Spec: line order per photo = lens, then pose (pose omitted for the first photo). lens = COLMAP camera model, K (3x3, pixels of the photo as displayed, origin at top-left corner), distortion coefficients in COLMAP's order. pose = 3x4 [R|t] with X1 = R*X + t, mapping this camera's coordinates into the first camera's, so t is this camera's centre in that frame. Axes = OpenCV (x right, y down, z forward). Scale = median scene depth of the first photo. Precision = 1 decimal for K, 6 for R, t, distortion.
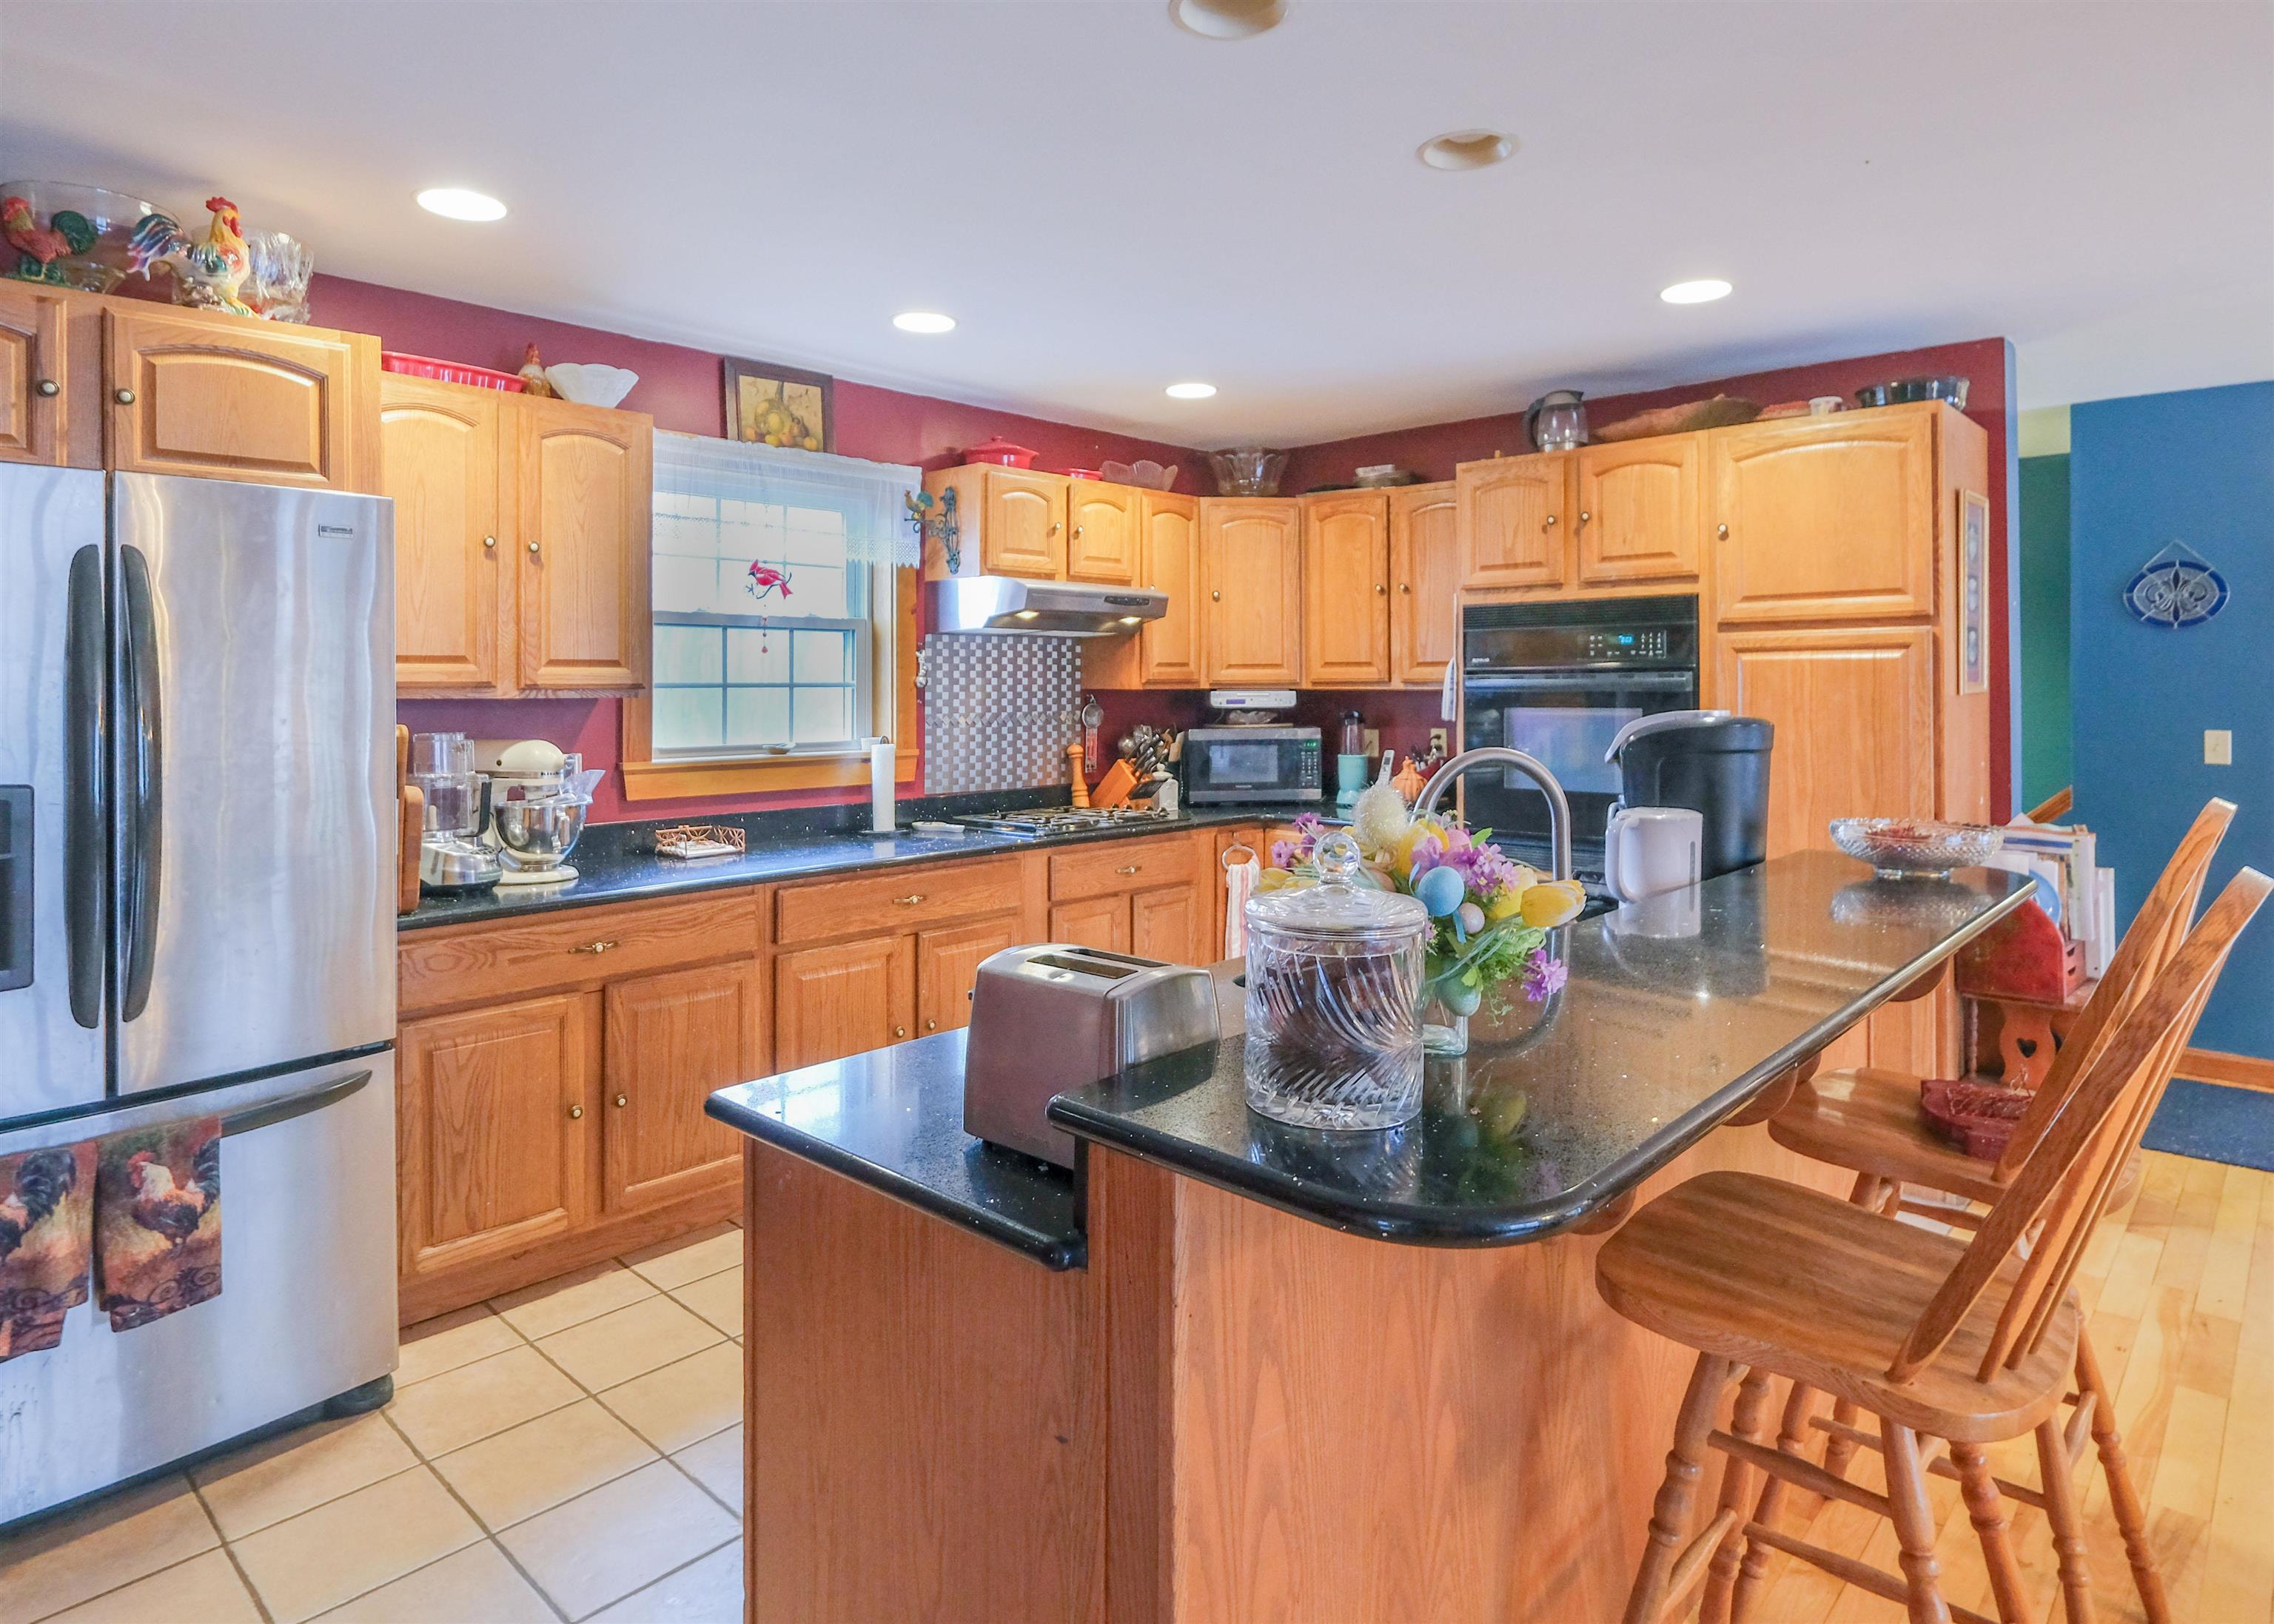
lens RADIAL K [[1314.1, 0, 1136.9], [0, 1314.1, 705.1], [0, 0, 1]] dist [-0.000904, -0.000409]
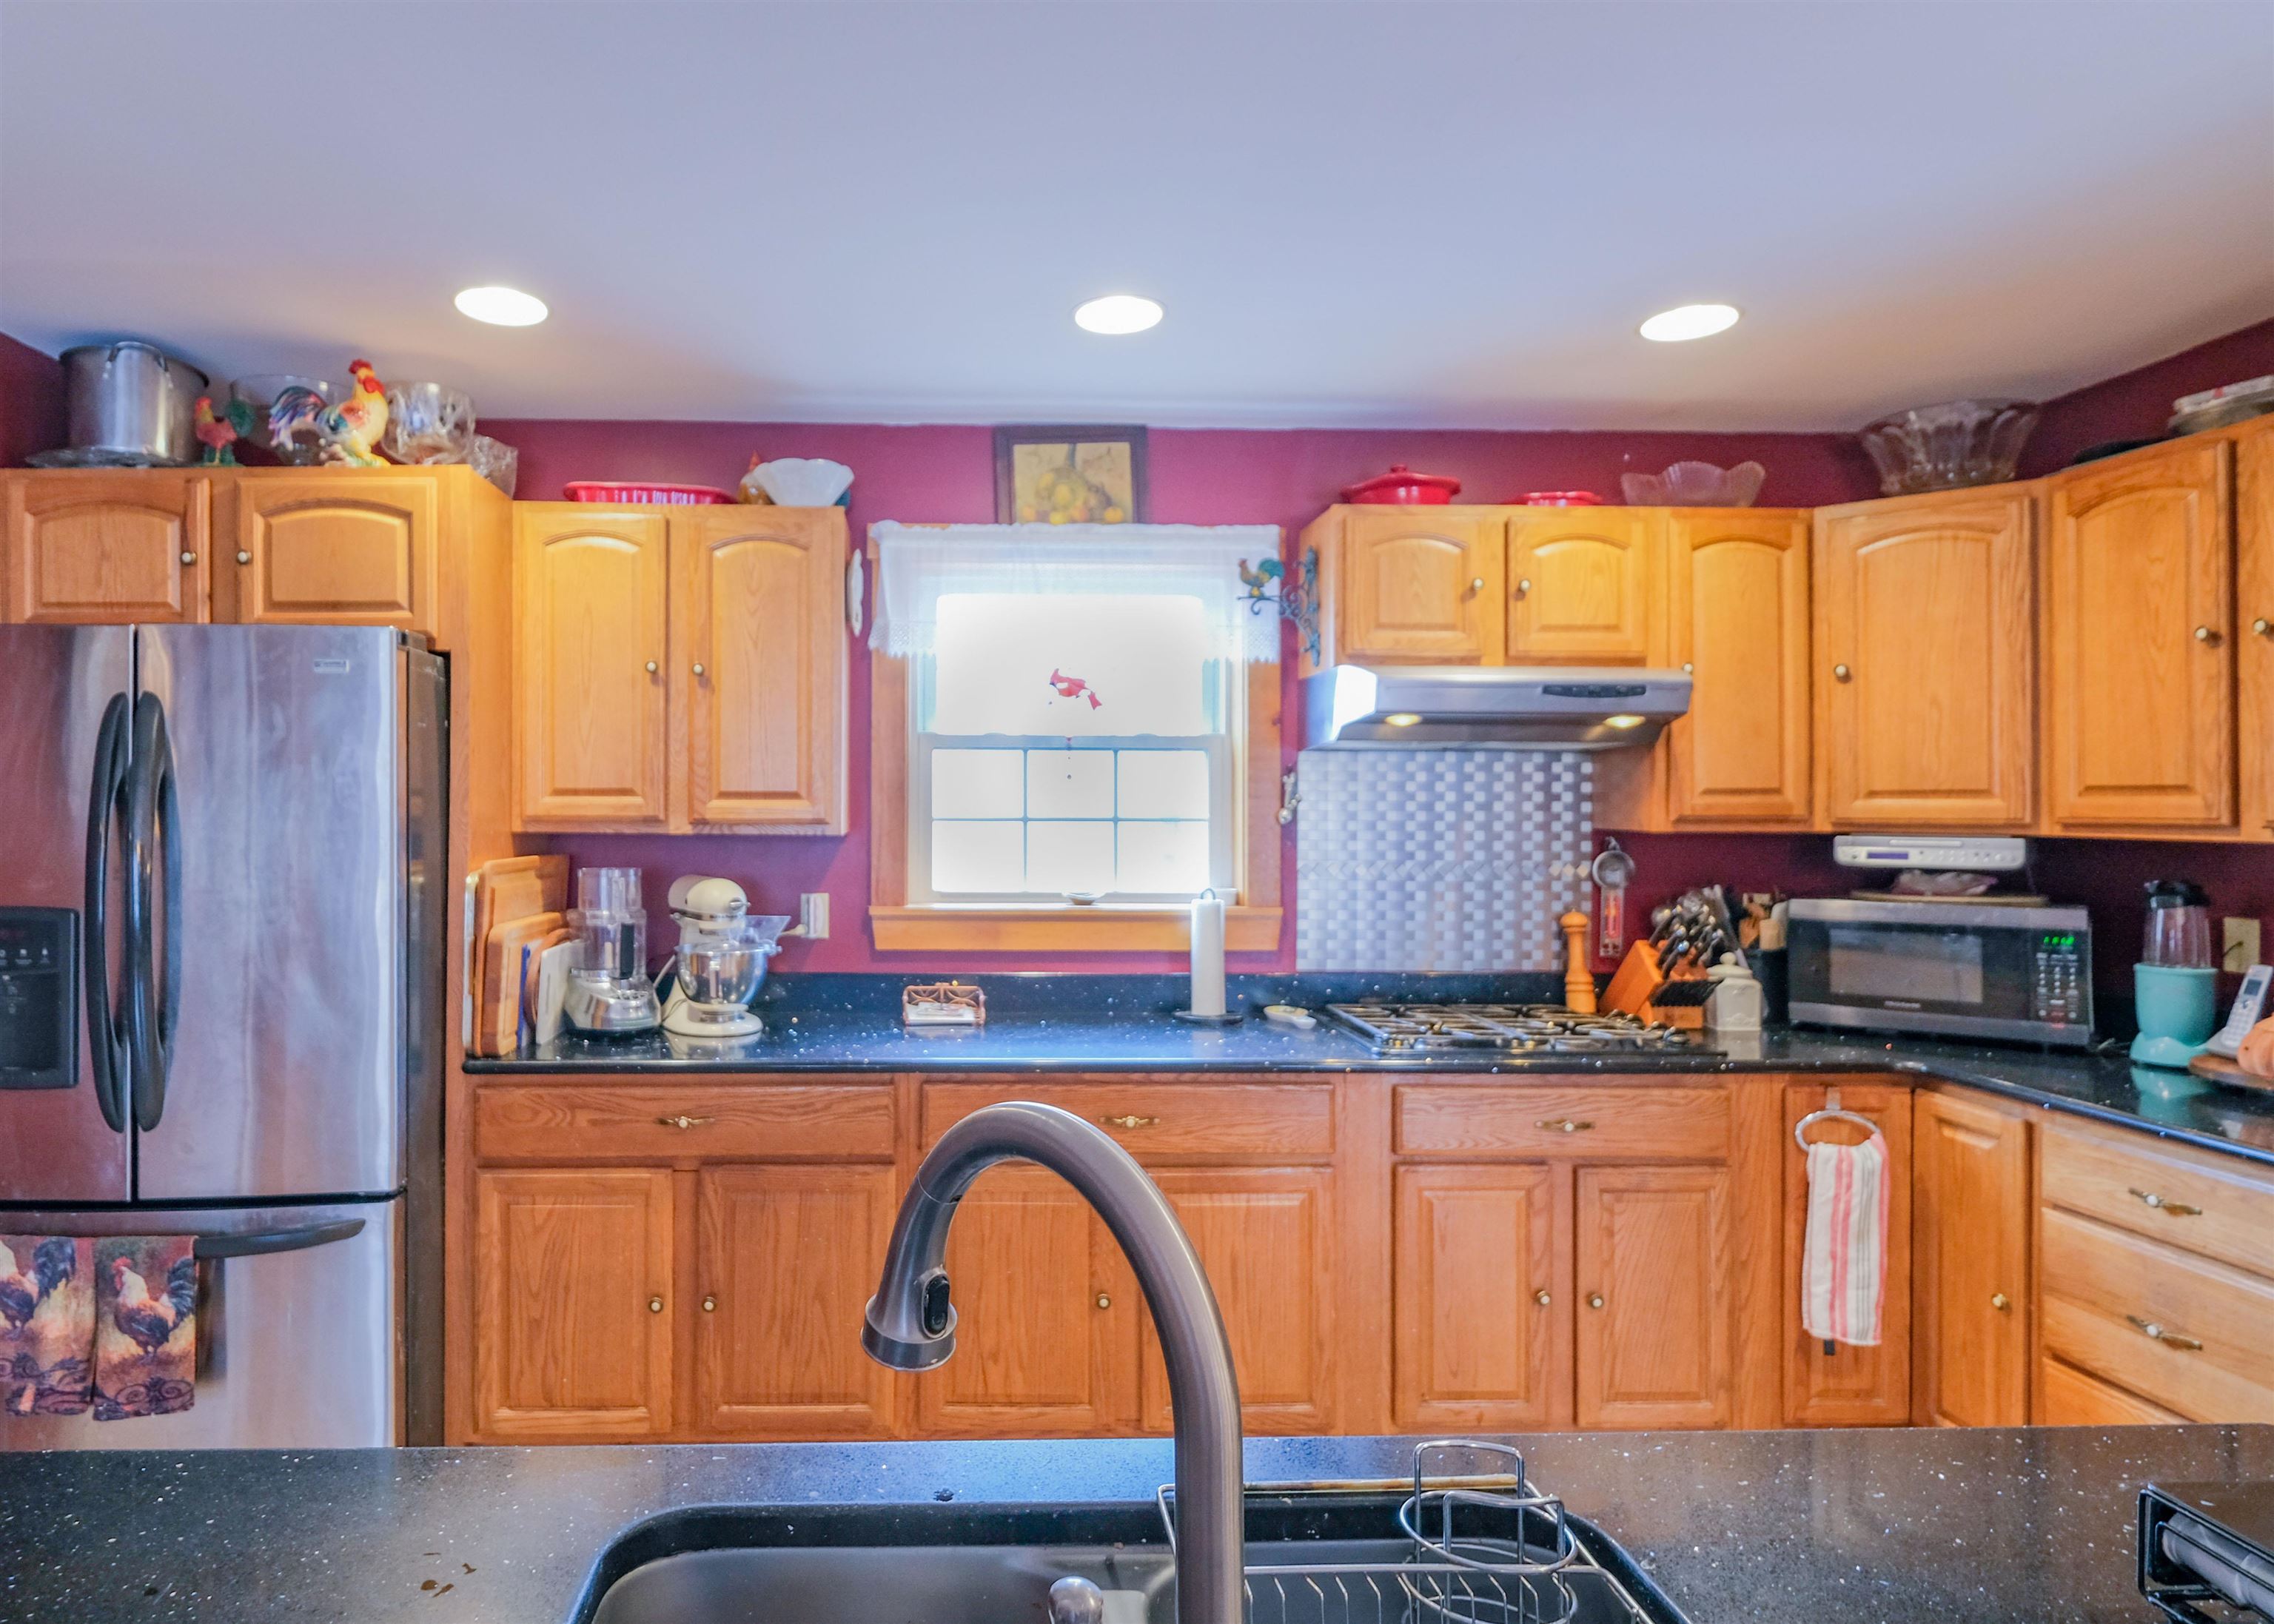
lens RADIAL K [[1231.1, 0, 1137.0], [0, 1231.1, 812.0], [0, 0, 1]] dist [-0.001775, -0.000755]
pose [[0.694199, 0.009703, -0.719718, 0.275843], [-0.016461, 0.999862, -0.002397, -0.017497], [0.719595, 0.013512, 0.694263, 0.463383]]
